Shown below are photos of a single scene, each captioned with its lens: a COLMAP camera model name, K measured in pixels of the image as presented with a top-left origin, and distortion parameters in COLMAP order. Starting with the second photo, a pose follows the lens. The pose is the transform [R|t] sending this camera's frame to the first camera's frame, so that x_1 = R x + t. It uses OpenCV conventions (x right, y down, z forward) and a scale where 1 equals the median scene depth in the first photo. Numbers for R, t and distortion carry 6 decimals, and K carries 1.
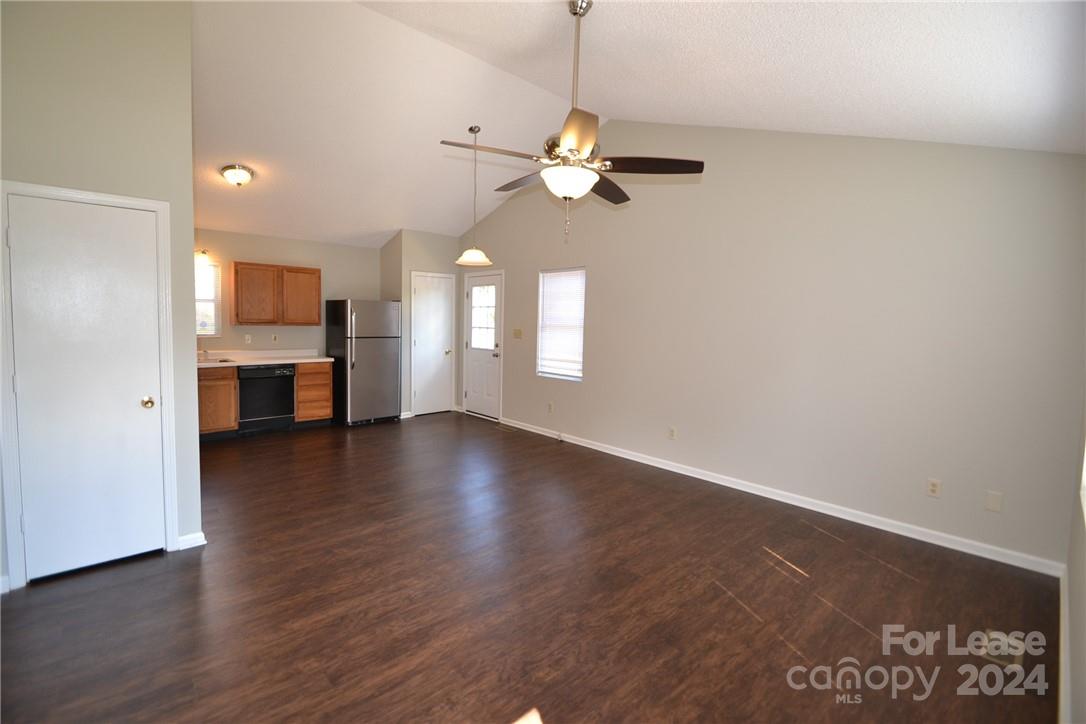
lens RADIAL K [[482.4, 0, 544.7], [0, 482.4, 348.5], [0, 0, 1]] dist [0.028516, -0.026276]
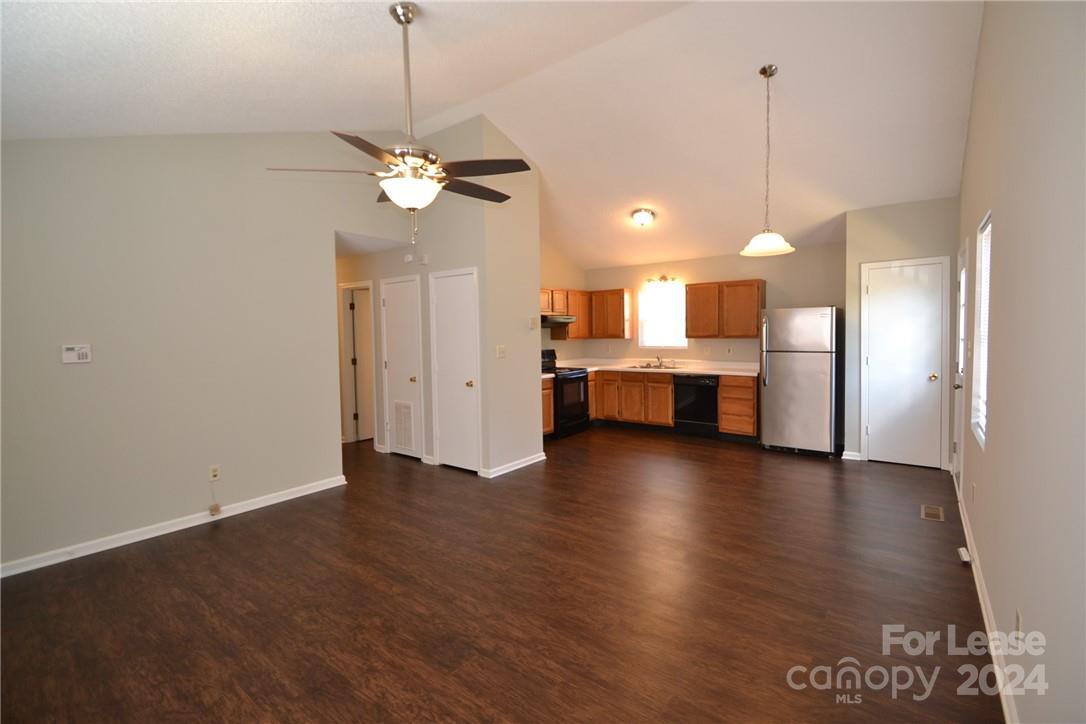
lens RADIAL K [[482.4, 0, 544.7], [0, 482.4, 348.5], [0, 0, 1]] dist [0.028516, -0.026276]
pose [[0.154952, 0.013852, -0.987825, 0.735676], [-0.039518, 0.999188, 0.007812, -0.031642], [0.987131, 0.037826, 0.155374, 0.771620]]
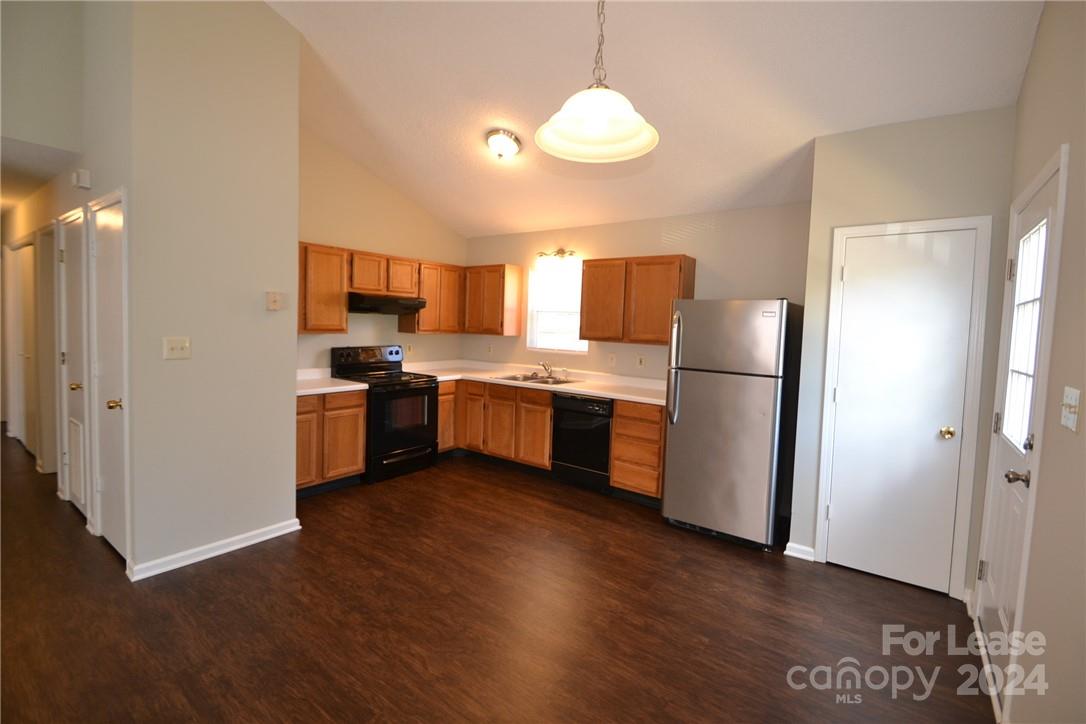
lens RADIAL K [[478.6, 0, 545.9], [0, 478.6, 348.9], [0, 0, 1]] dist [0.018937, -0.020457]
pose [[0.176168, 0.036078, -0.983699, 0.198070], [-0.091933, 0.995563, 0.020049, -0.071192], [0.980058, 0.086902, 0.178704, 1.285672]]
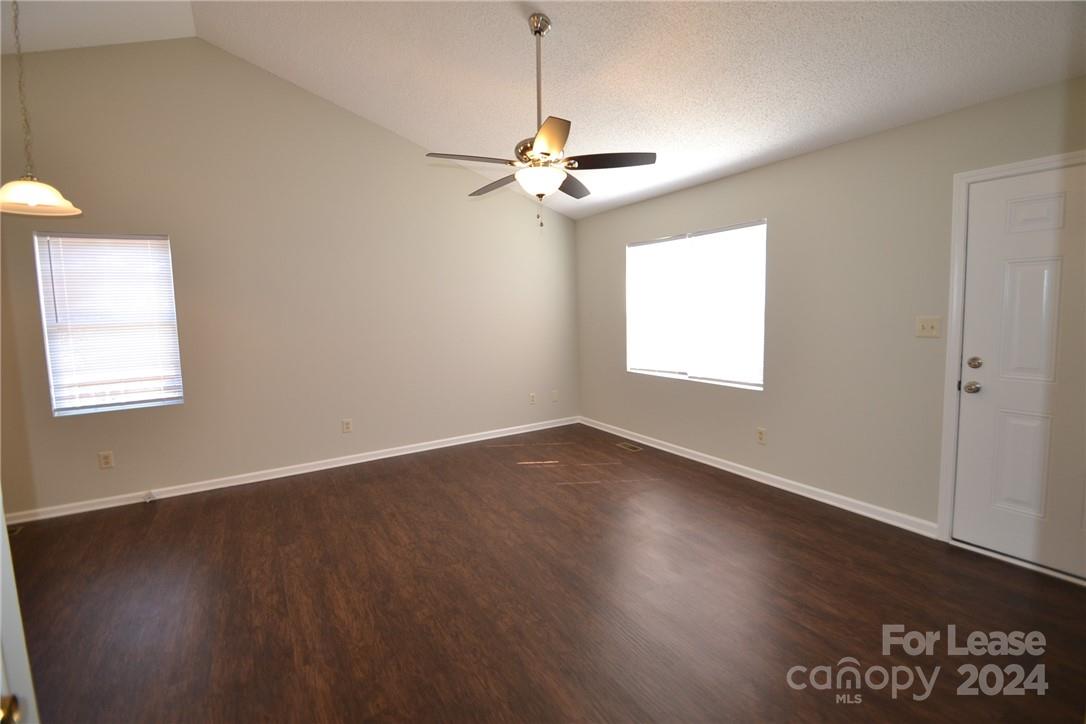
lens RADIAL K [[478.6, 0, 545.9], [0, 478.6, 348.9], [0, 0, 1]] dist [0.018937, -0.020457]
pose [[0.207657, -0.117789, 0.971084, -0.737880], [0.091967, 0.990678, 0.100499, -0.046491], [-0.973869, 0.068438, 0.216554, 0.528910]]
